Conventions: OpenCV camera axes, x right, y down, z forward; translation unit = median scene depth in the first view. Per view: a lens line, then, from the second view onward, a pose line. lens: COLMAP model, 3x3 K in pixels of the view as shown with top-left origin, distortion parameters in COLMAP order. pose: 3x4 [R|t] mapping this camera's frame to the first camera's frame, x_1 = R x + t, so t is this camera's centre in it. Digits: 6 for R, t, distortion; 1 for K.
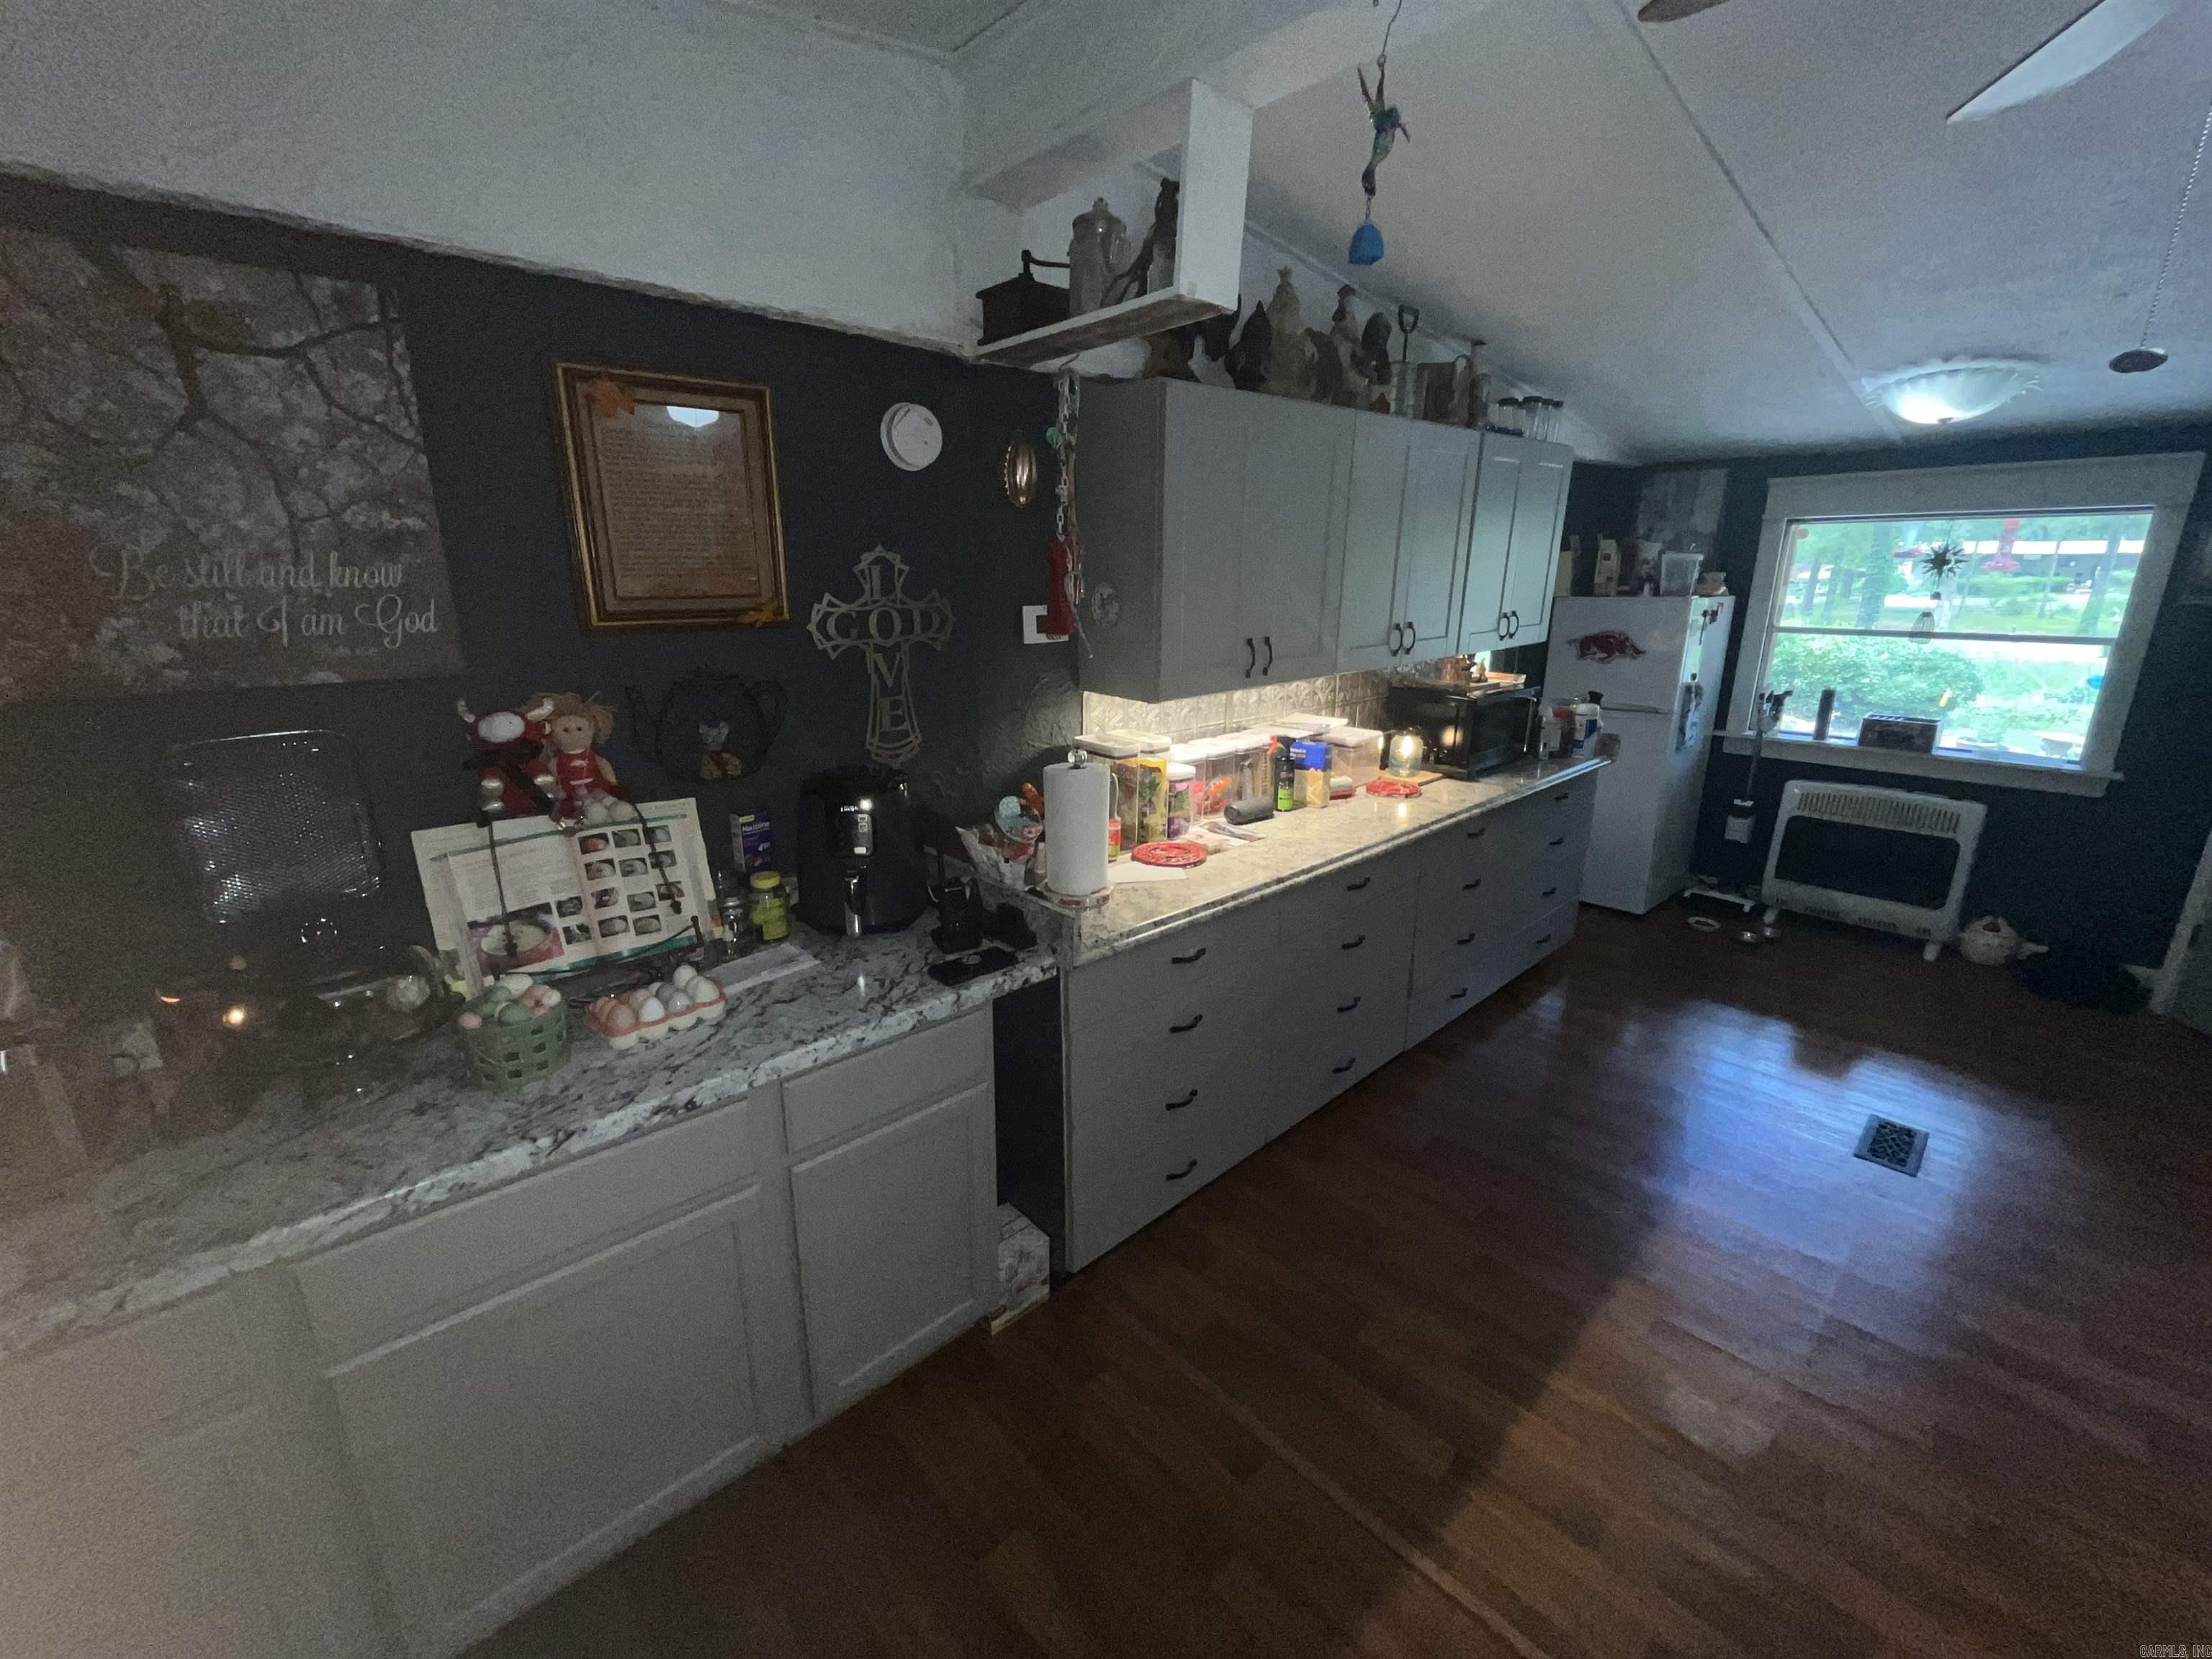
lens RADIAL K [[911.7, 0, 1100.0], [0, 911.7, 823.2], [0, 0, 1]] dist [0.001314, 0.000274]
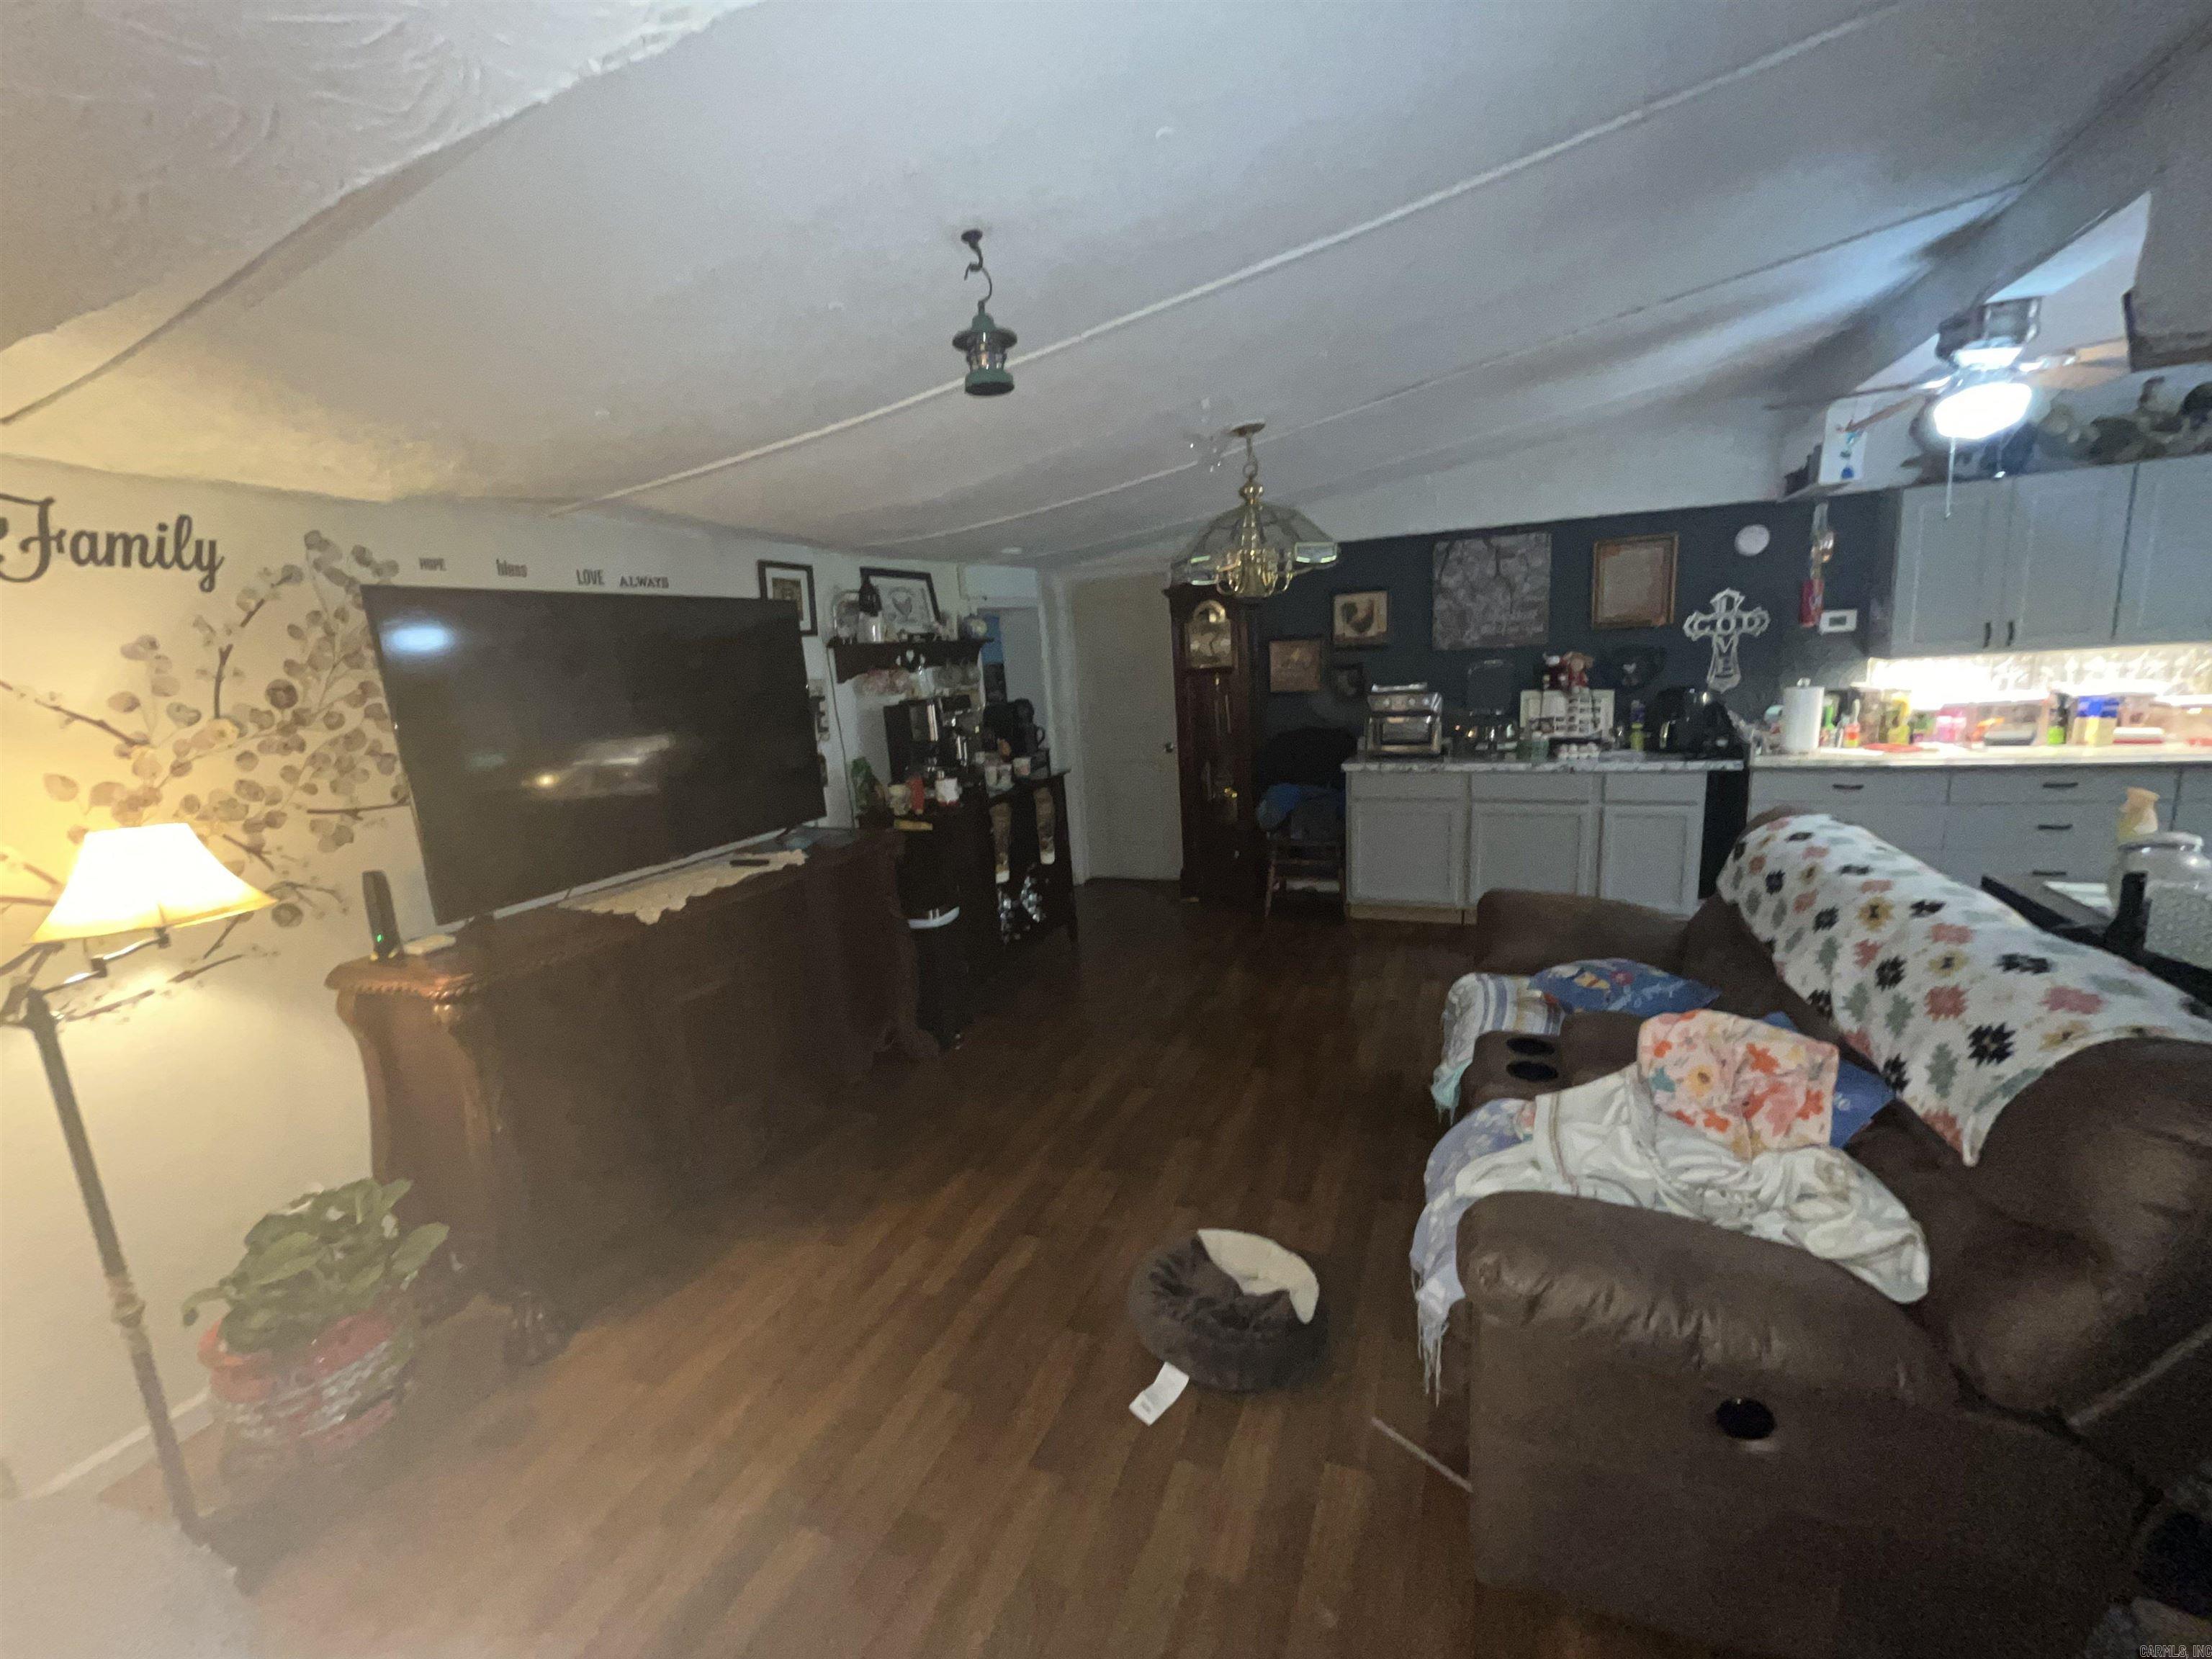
lens RADIAL K [[911.7, 0, 1107.0], [0, 911.7, 823.4], [0, 0, 1]] dist [0.001314, 0.000274]
pose [[0.417918, 0.142508, -0.897238, 1.441616], [-0.187627, 0.979867, 0.068238, 0.466411], [0.888899, 0.139828, 0.436242, -1.495017]]
